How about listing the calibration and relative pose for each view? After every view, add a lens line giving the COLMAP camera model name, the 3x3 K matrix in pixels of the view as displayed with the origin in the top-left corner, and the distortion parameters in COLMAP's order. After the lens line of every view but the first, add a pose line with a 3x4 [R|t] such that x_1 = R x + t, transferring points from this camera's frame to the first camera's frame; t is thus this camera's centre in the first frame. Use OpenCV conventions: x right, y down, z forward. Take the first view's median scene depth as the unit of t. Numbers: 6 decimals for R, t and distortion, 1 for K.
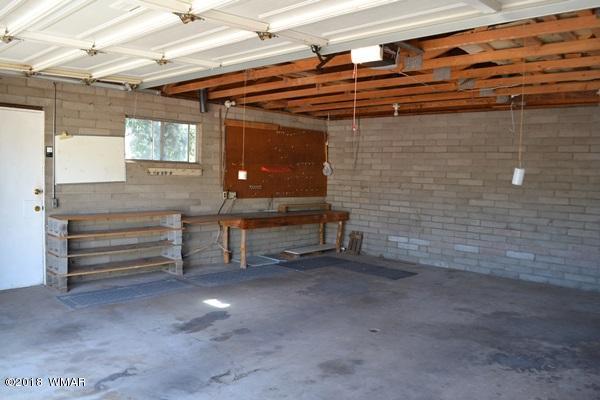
lens RADIAL K [[483.6, 0, 298.8], [0, 483.6, 203.9], [0, 0, 1]] dist [-0.079875, 0.010224]
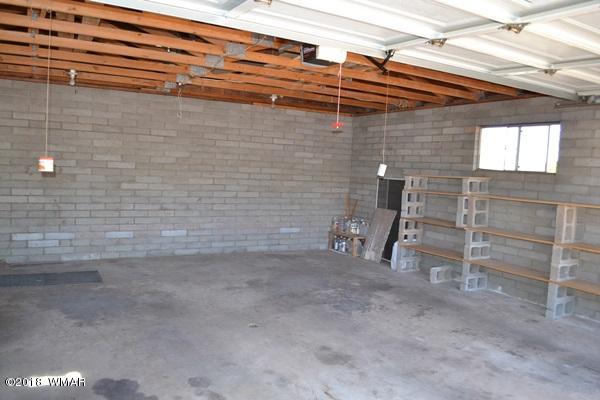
lens RADIAL K [[483.6, 0, 298.8], [0, 483.6, 203.9], [0, 0, 1]] dist [-0.079875, 0.010224]
pose [[0.299045, -0.088598, 0.950117, -0.509370], [0.026301, 0.996067, 0.084605, -0.044964], [-0.953876, -0.000312, 0.300200, 0.434242]]
